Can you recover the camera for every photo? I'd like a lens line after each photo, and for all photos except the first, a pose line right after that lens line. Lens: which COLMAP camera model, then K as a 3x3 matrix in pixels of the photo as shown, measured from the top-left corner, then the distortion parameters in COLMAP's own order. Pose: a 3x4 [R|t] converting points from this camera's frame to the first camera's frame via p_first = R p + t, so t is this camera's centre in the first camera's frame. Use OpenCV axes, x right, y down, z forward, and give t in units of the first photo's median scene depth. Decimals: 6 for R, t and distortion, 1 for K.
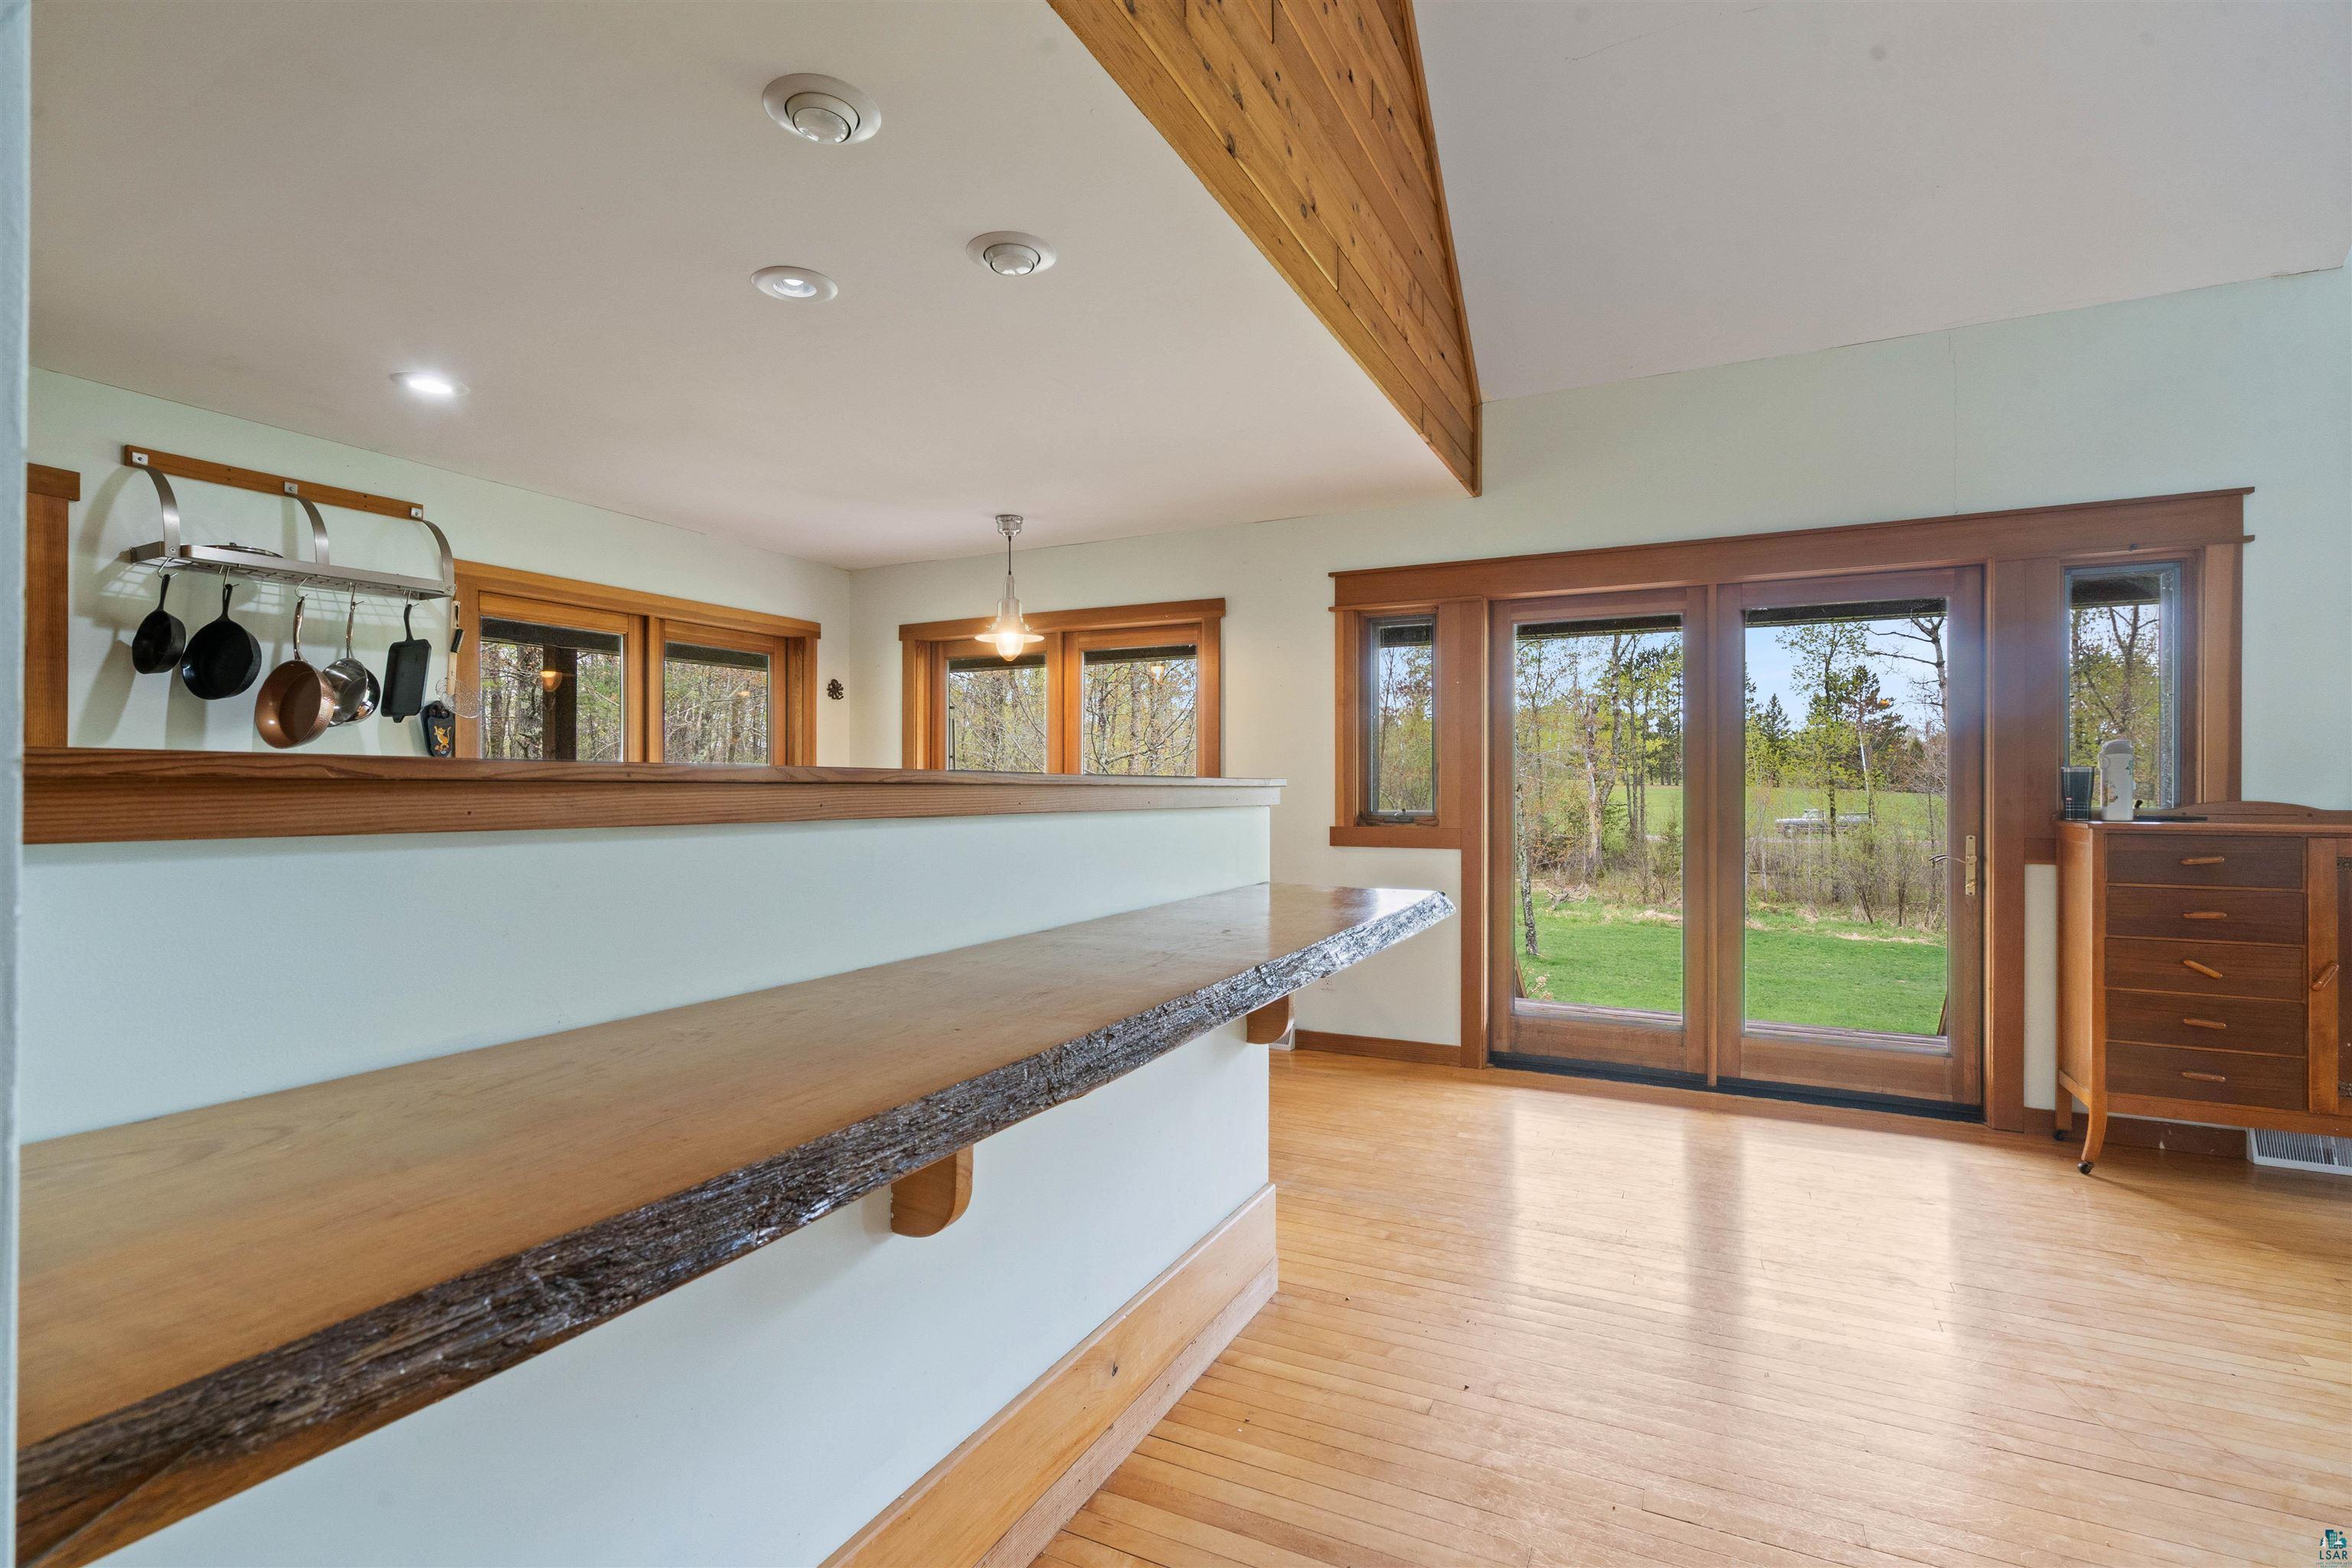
lens RADIAL K [[1090.6, 0, 1169.2], [0, 1090.6, 791.1], [0, 0, 1]] dist [0.001605, 0.000701]
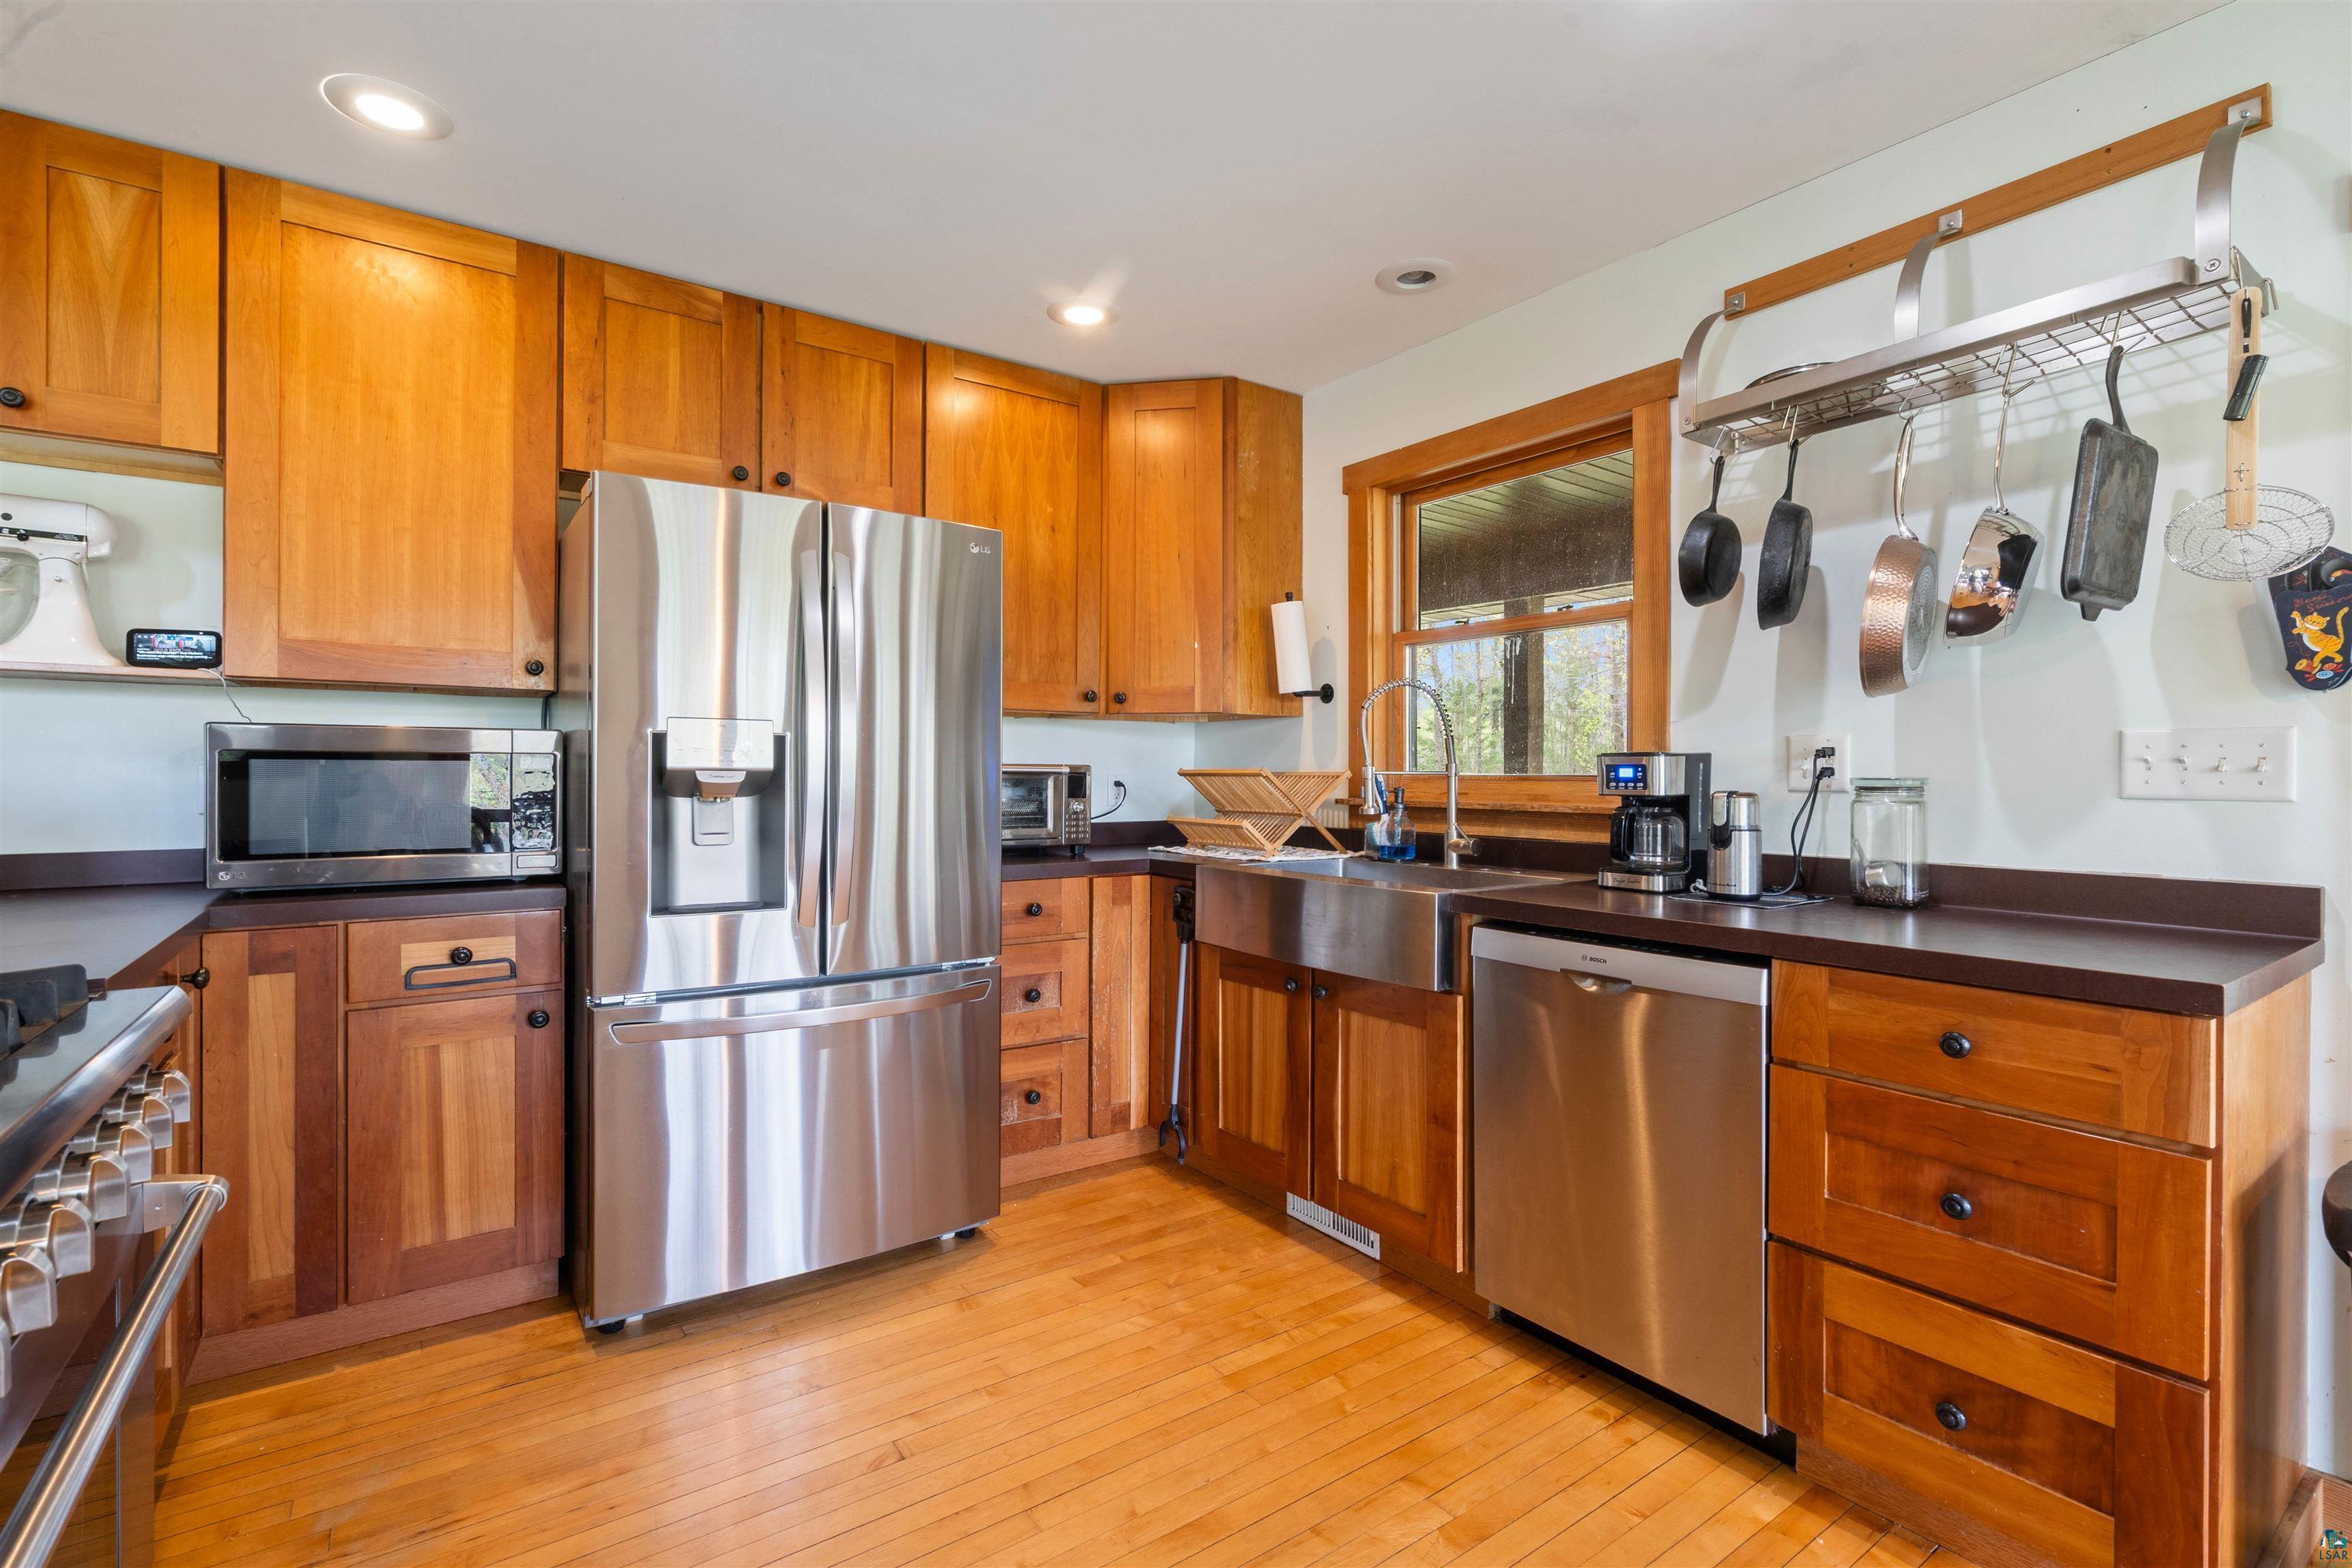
lens RADIAL K [[1063.7, 0, 1173.4], [0, 1063.7, 776.4], [0, 0, 1]] dist [-0.001918, -0.000259]
pose [[-0.466365, -0.001906, -0.884591, -0.110342], [-0.007191, 0.999973, 0.001637, 0.003136], [0.884563, 0.007124, -0.466366, 0.682938]]
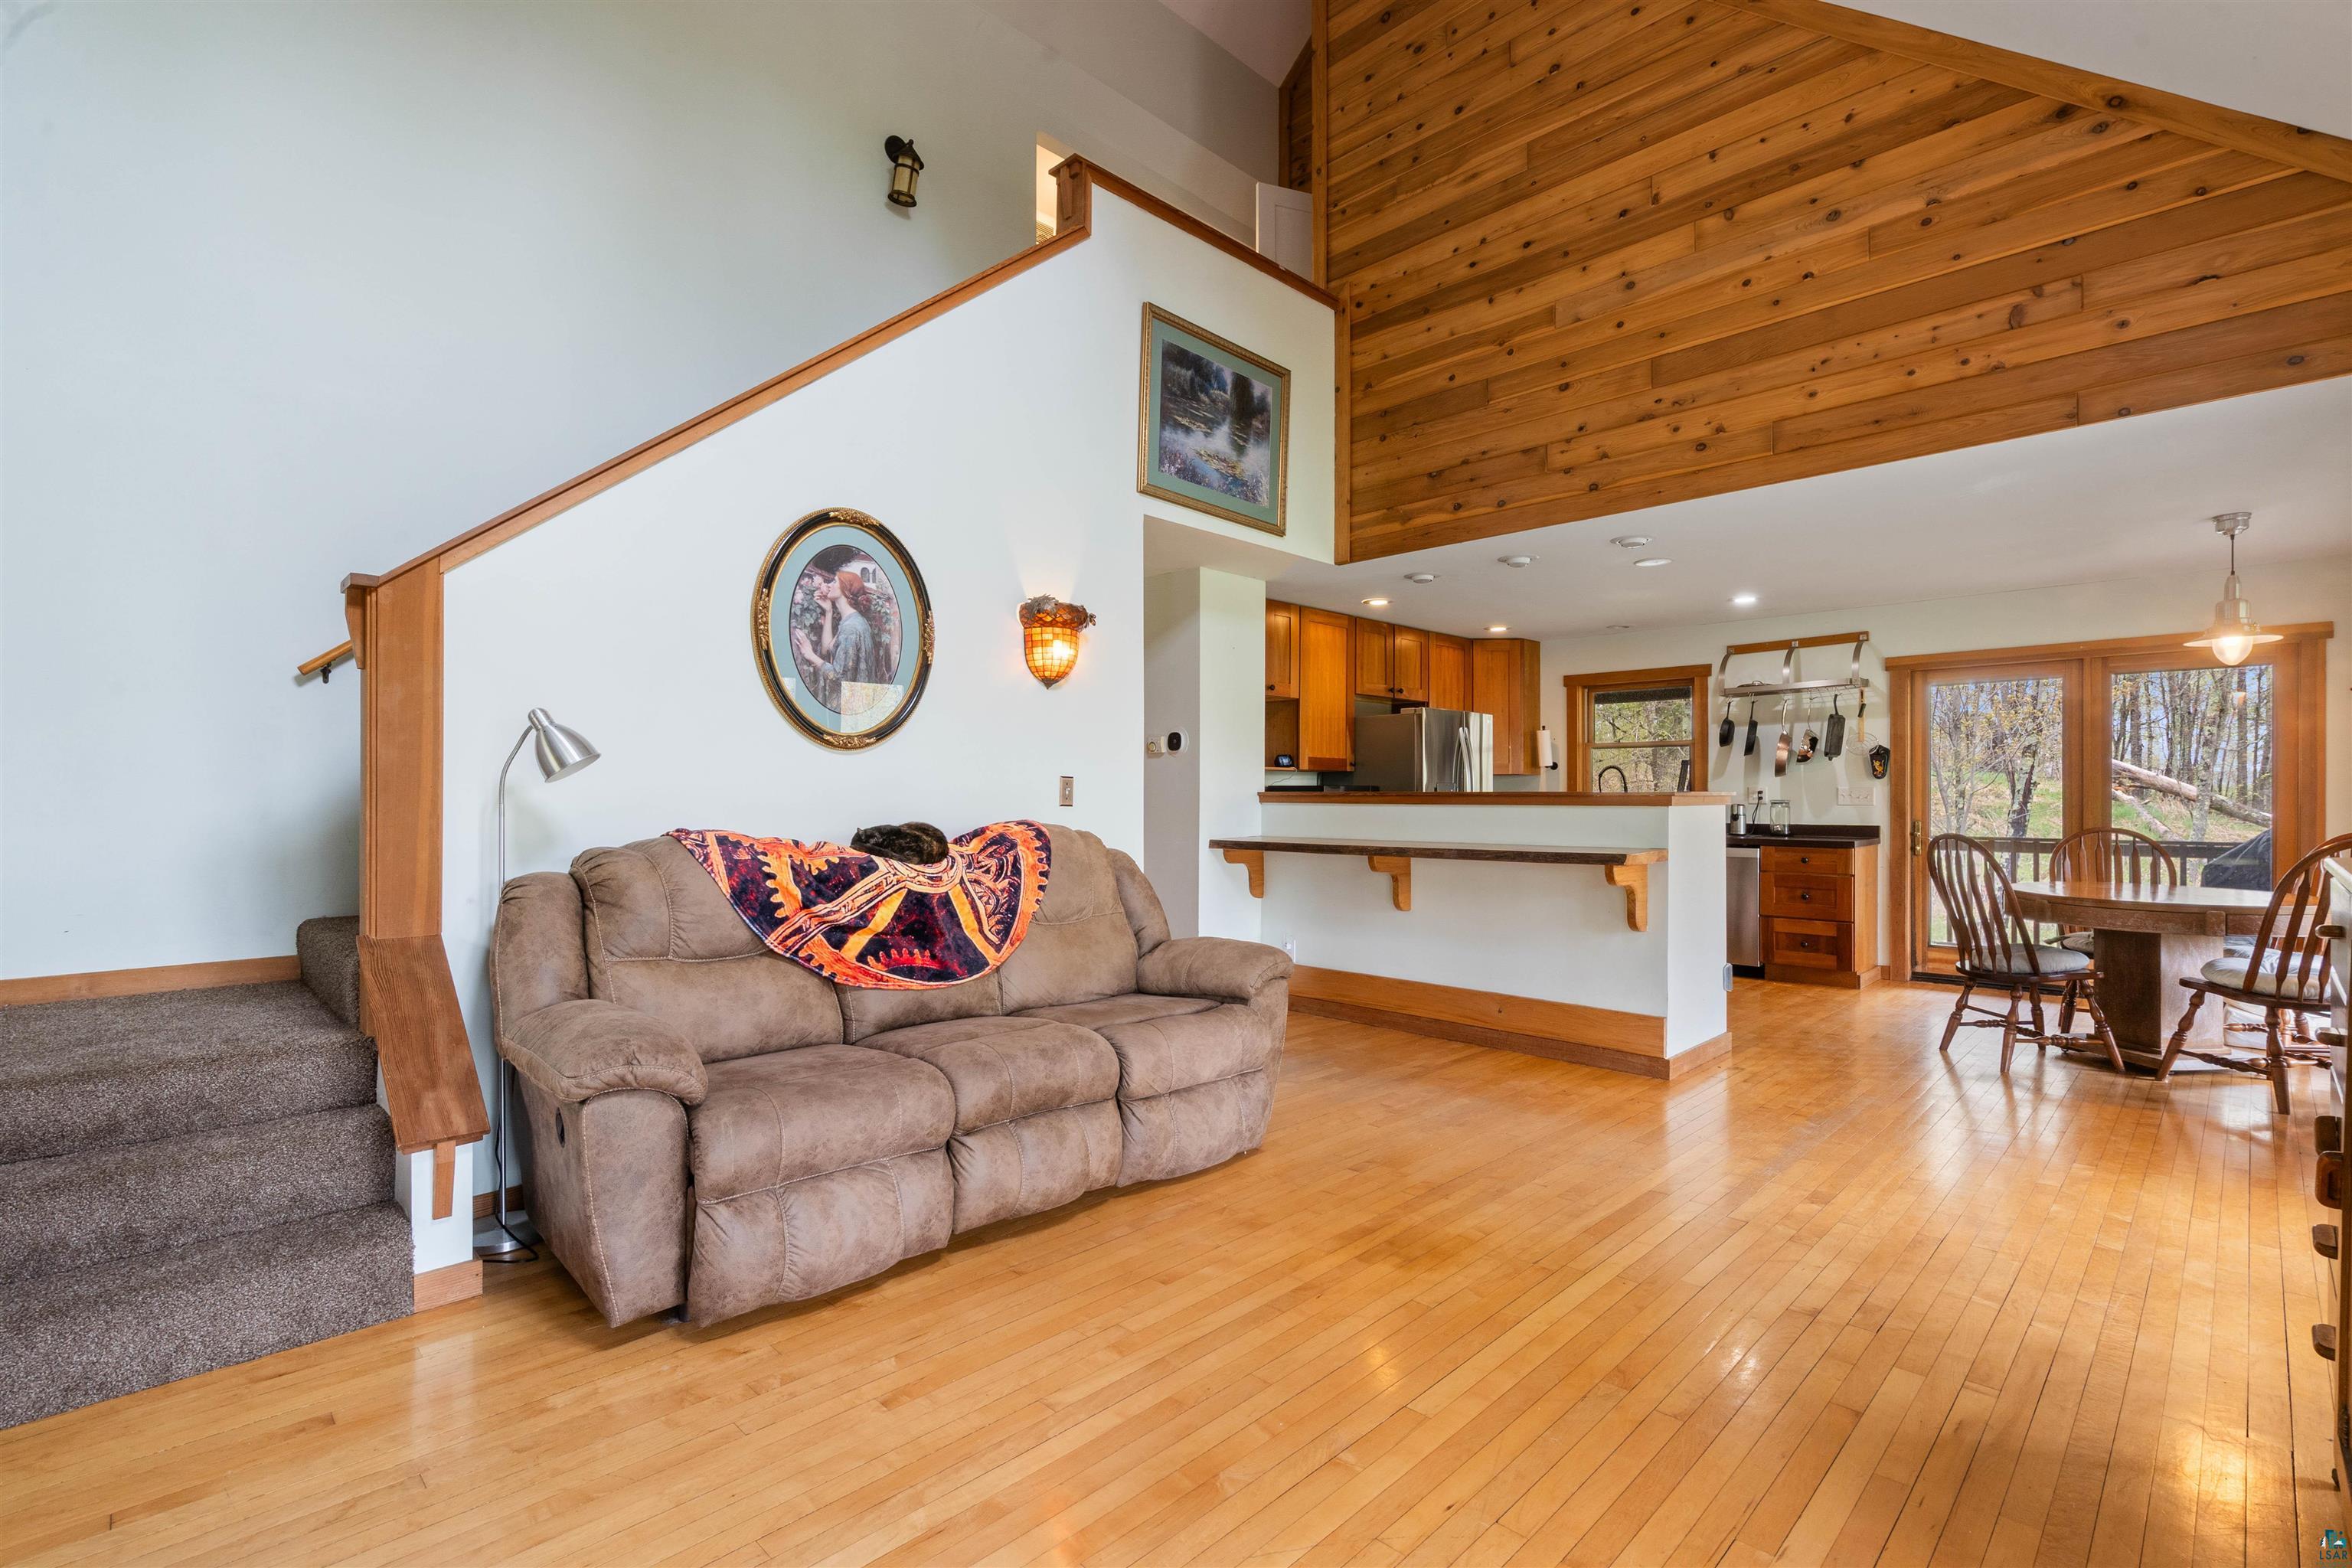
lens RADIAL K [[1090.6, 0, 1169.2], [0, 1090.6, 791.1], [0, 0, 1]] dist [0.001605, 0.000701]
pose [[-0.312717, -0.004668, -0.949835, 1.065100], [-0.002565, 0.999988, -0.004070, -0.001594], [0.949843, 0.001163, -0.312725, 0.411583]]
